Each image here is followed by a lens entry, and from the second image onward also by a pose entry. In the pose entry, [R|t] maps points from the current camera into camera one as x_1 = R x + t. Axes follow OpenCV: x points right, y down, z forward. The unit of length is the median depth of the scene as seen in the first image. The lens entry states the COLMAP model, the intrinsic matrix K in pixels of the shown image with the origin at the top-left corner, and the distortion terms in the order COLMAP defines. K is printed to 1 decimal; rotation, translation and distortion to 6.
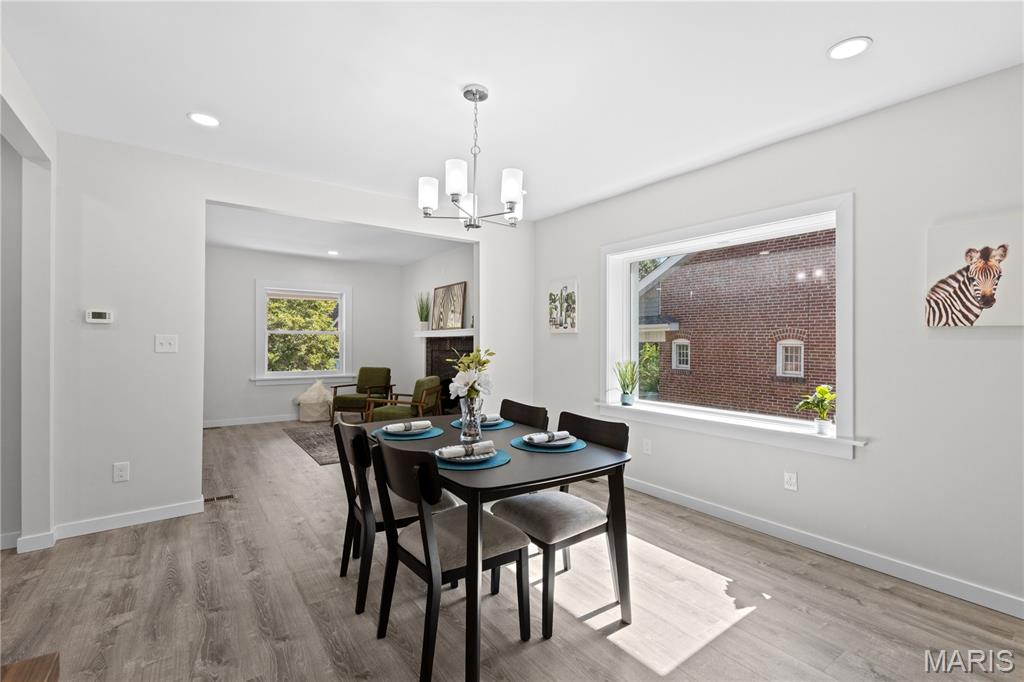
lens RADIAL K [[465.9, 0, 506.2], [0, 465.9, 342.4], [0, 0, 1]] dist [-0.002493, -0.001490]
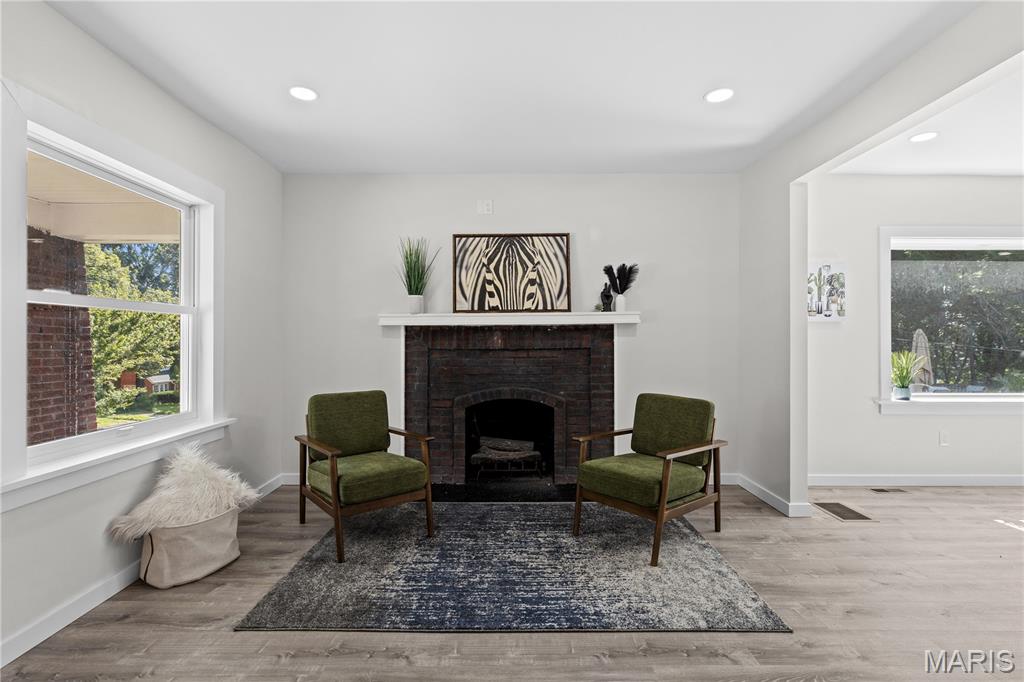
lens RADIAL K [[484.5, 0, 507.7], [0, 484.5, 345.8], [0, 0, 1]] dist [0.004149, 0.000291]
pose [[0.568039, -0.017926, 0.822807, -1.068304], [0.004657, 0.999817, 0.018566, 0.003432], [-0.822989, -0.006714, 0.568018, 1.166773]]
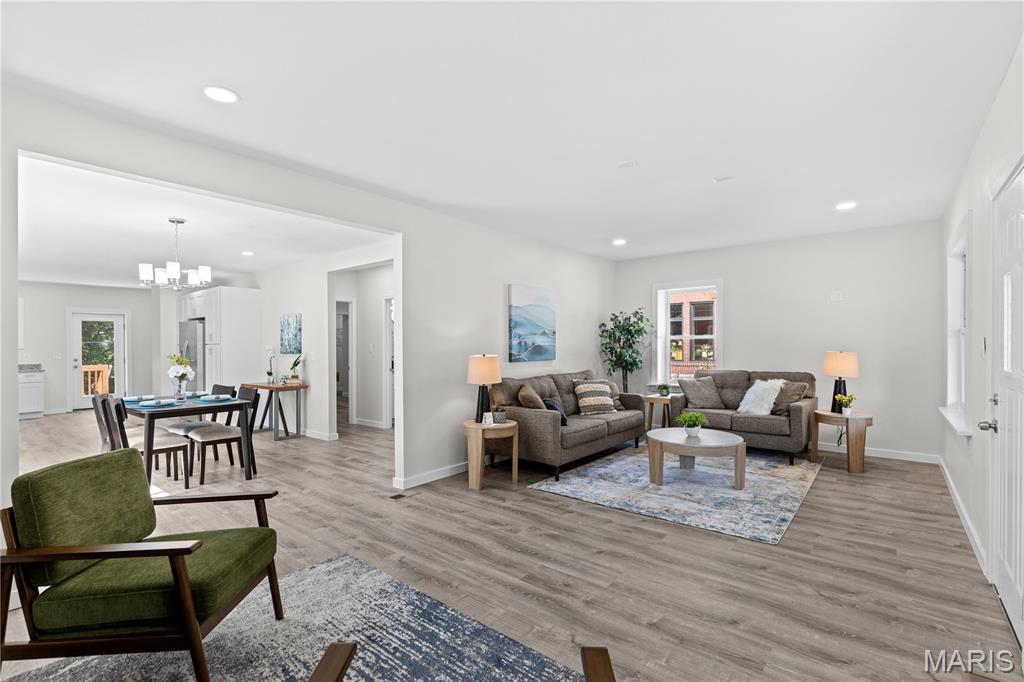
lens RADIAL K [[465.9, 0, 515.7], [0, 465.9, 340.1], [0, 0, 1]] dist [-0.002493, -0.001490]
pose [[-0.958954, -0.005996, -0.283500, -0.529798], [-0.001936, 0.999892, -0.014597, -0.012997], [0.283556, -0.013449, -0.958861, 1.998731]]
